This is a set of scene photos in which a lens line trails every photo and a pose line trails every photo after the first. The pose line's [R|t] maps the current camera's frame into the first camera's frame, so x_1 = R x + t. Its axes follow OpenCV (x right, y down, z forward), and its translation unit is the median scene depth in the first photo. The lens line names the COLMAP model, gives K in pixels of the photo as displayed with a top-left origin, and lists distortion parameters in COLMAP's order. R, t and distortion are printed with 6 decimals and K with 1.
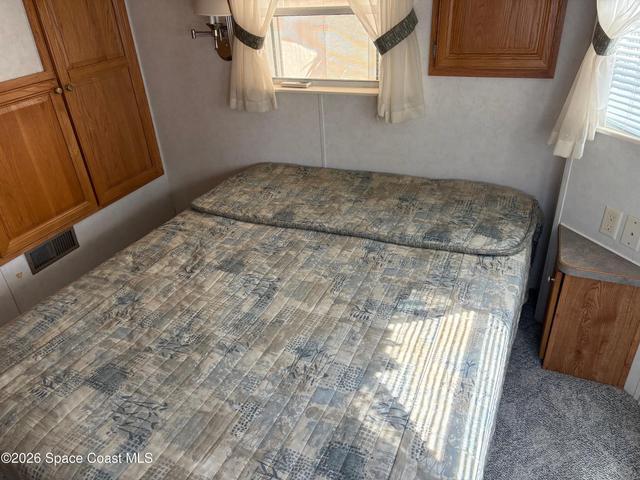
lens RADIAL K [[486.6, 0, 316.0], [0, 486.6, 244.6], [0, 0, 1]] dist [0.057468, -0.057932]
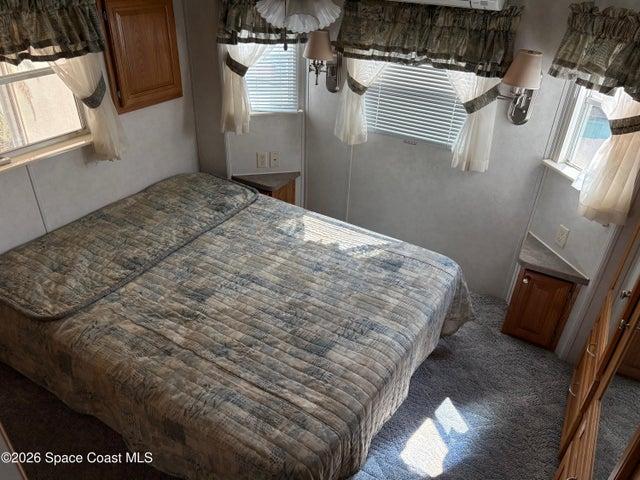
lens RADIAL K [[486.6, 0, 321.6], [0, 486.6, 242.5], [0, 0, 1]] dist [0.057468, -0.057932]
pose [[0.108866, -0.466878, 0.877595, -1.148652], [0.455180, 0.808262, 0.373528, -0.377285], [-0.883719, 0.358799, 0.300505, 0.343068]]
